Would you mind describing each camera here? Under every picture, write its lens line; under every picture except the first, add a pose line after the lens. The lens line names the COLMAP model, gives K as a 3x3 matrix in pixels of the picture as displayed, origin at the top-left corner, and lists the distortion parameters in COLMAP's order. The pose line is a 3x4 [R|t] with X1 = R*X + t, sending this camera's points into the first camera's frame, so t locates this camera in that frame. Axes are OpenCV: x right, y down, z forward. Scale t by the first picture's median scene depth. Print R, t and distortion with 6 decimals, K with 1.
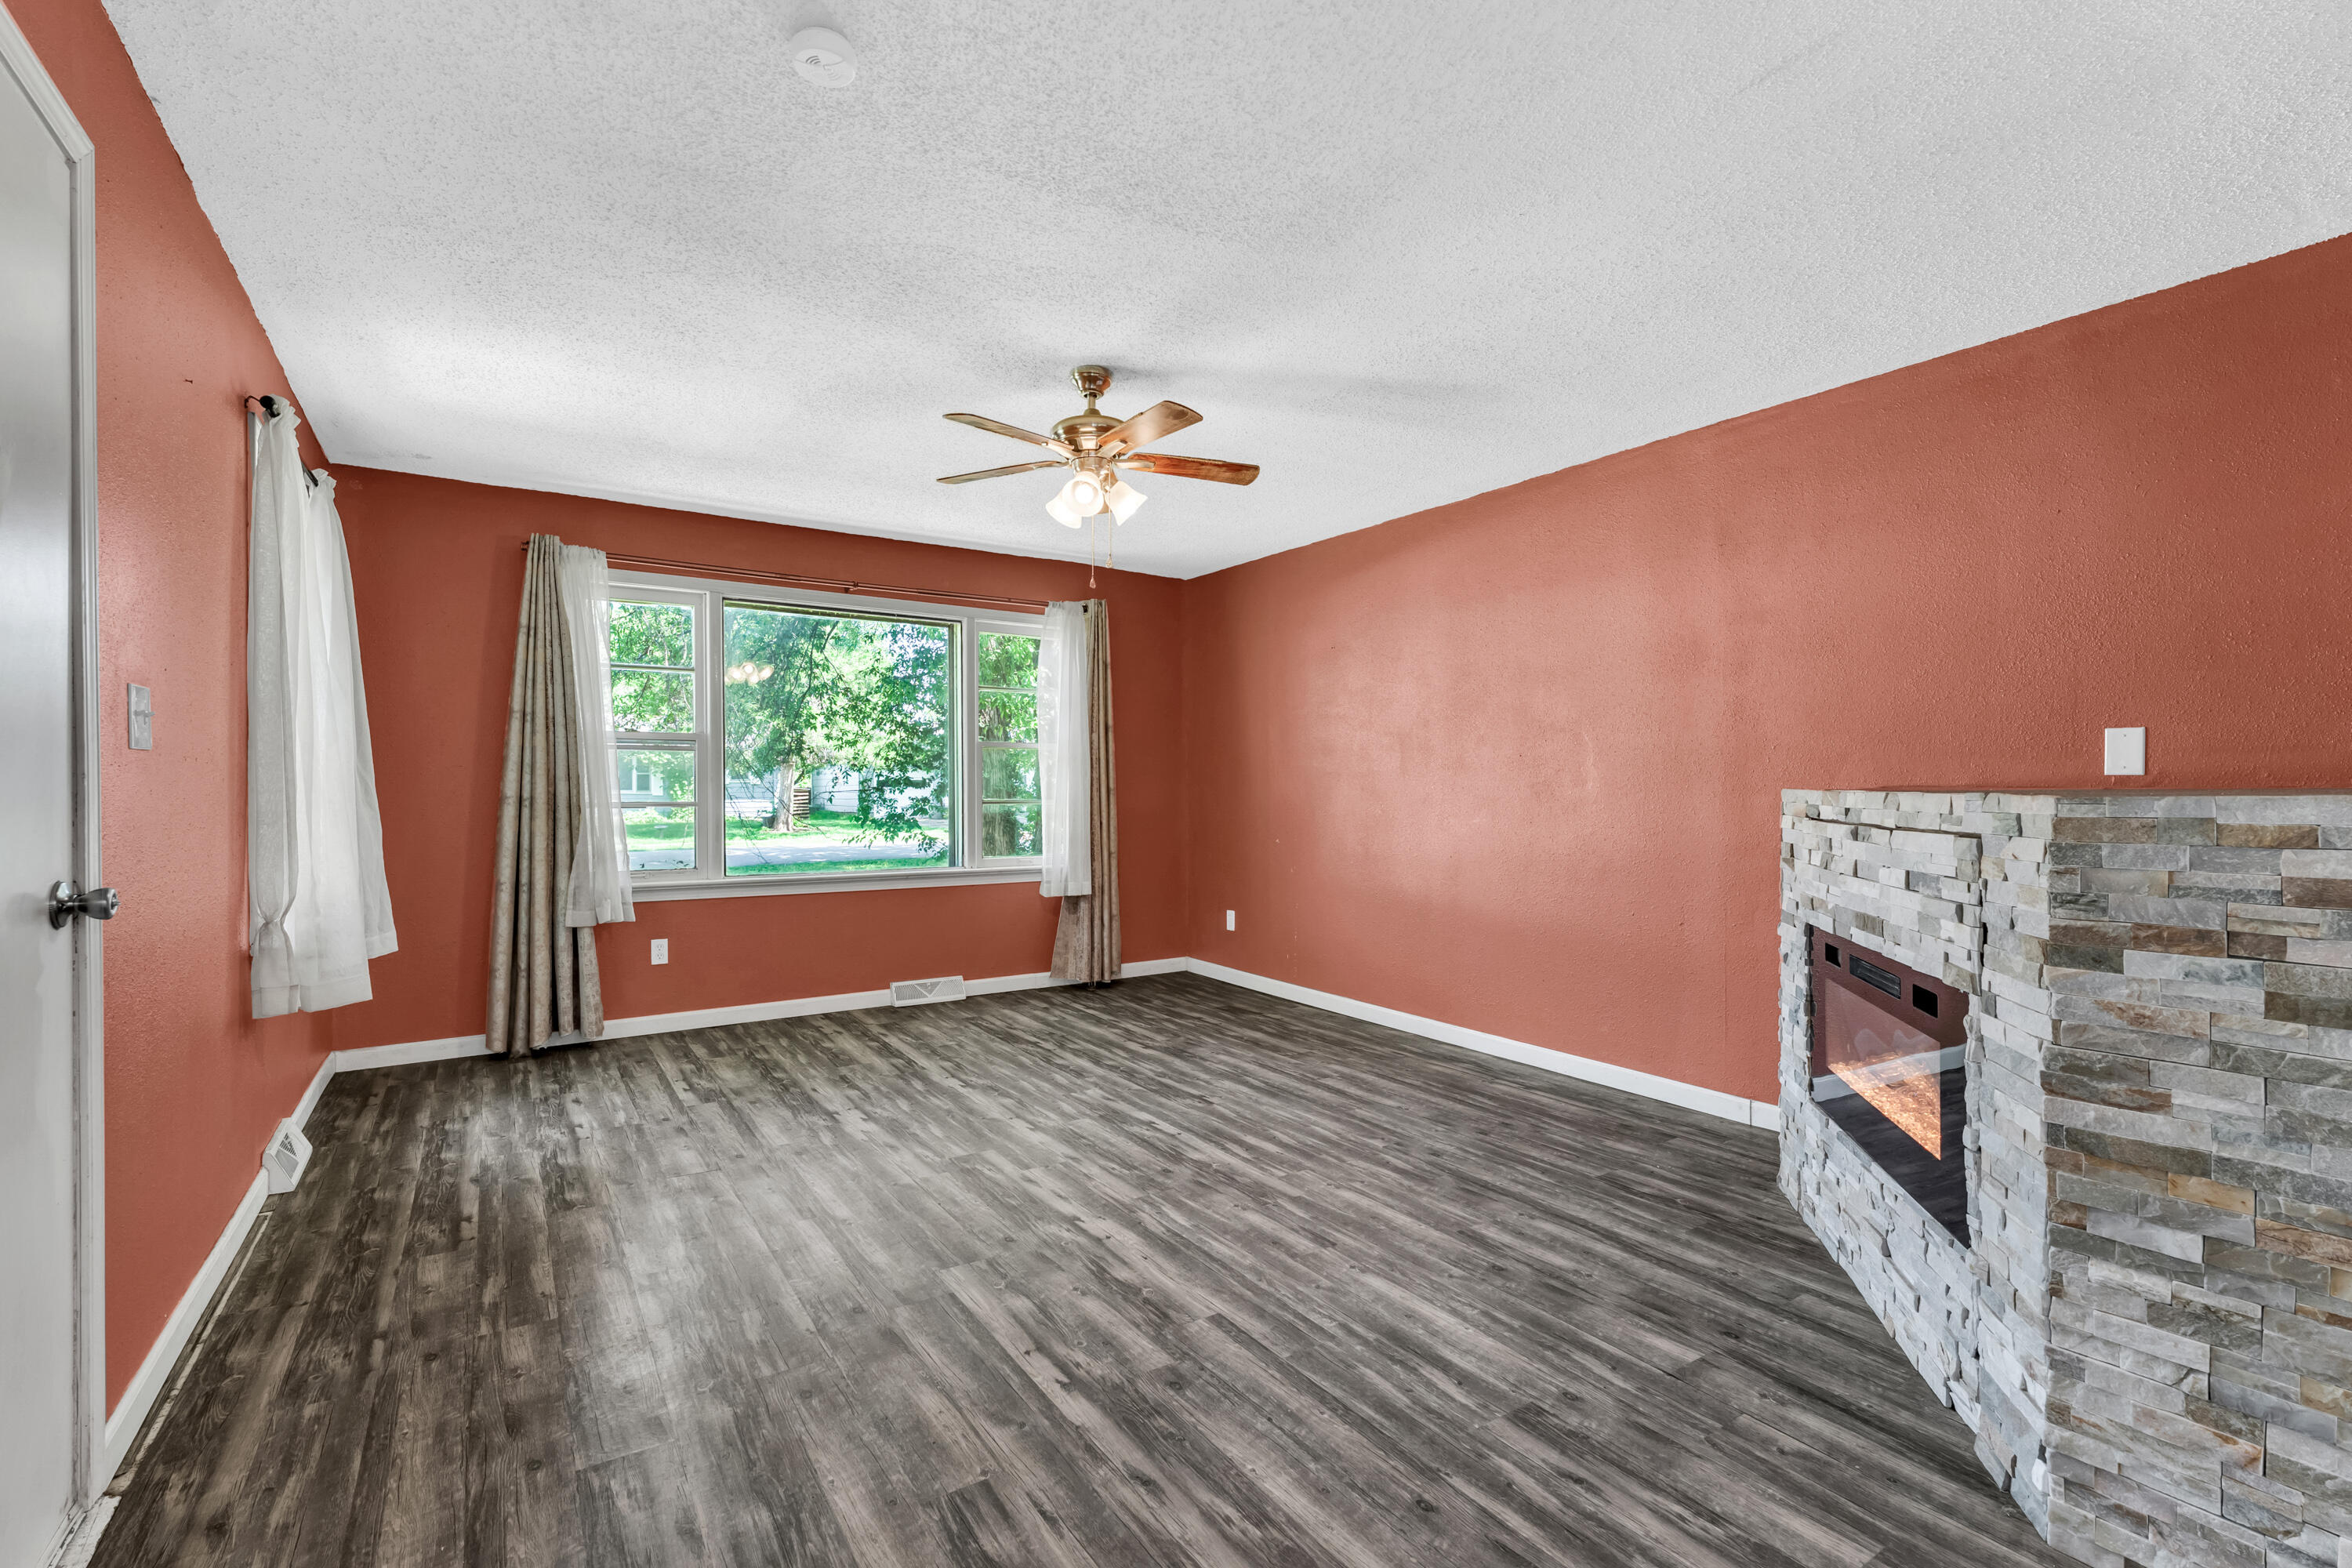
lens RADIAL K [[1036.6, 0, 1176.0], [0, 1036.6, 784.0], [0, 0, 1]] dist [0.001237, 0.000445]
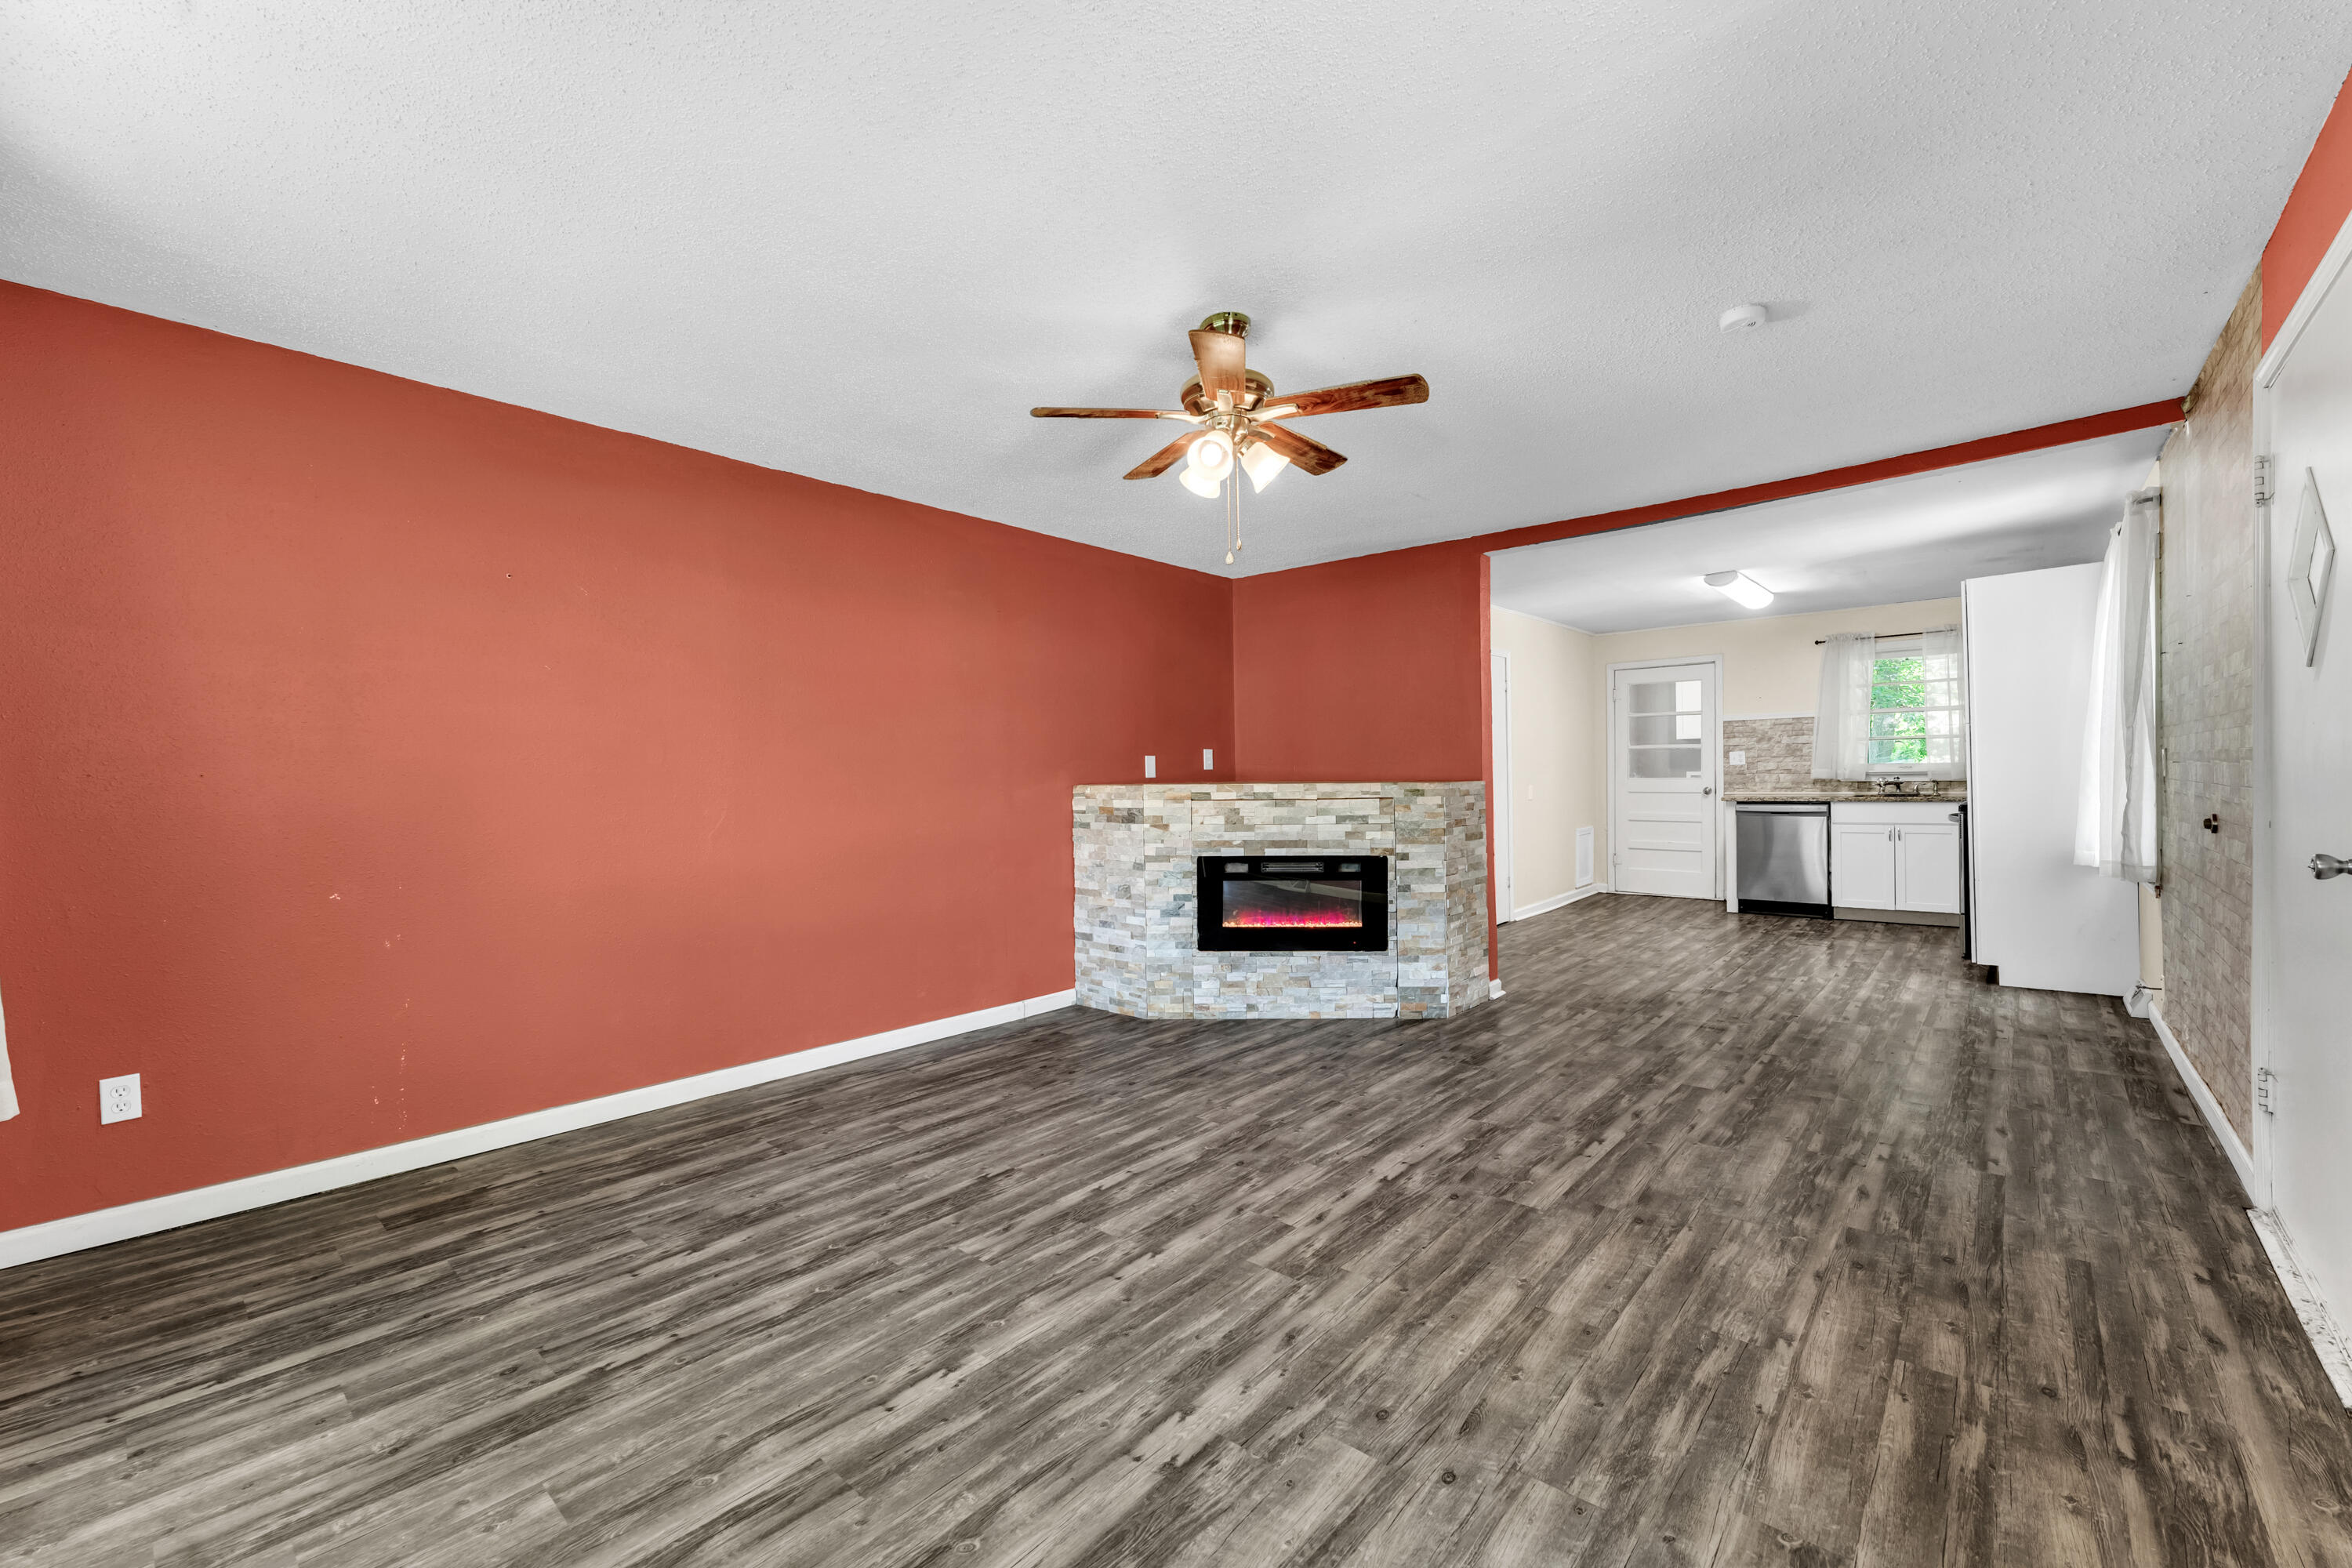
lens RADIAL K [[934.1, 0, 1176.0], [0, 934.1, 784.0], [0, 0, 1]] dist [0.001262, 0.000066]
pose [[-0.254874, -0.000132, 0.966974, -0.816628], [0.010162, 0.999944, 0.002815, 0.000602], [-0.966921, 0.010543, -0.254859, 1.206424]]
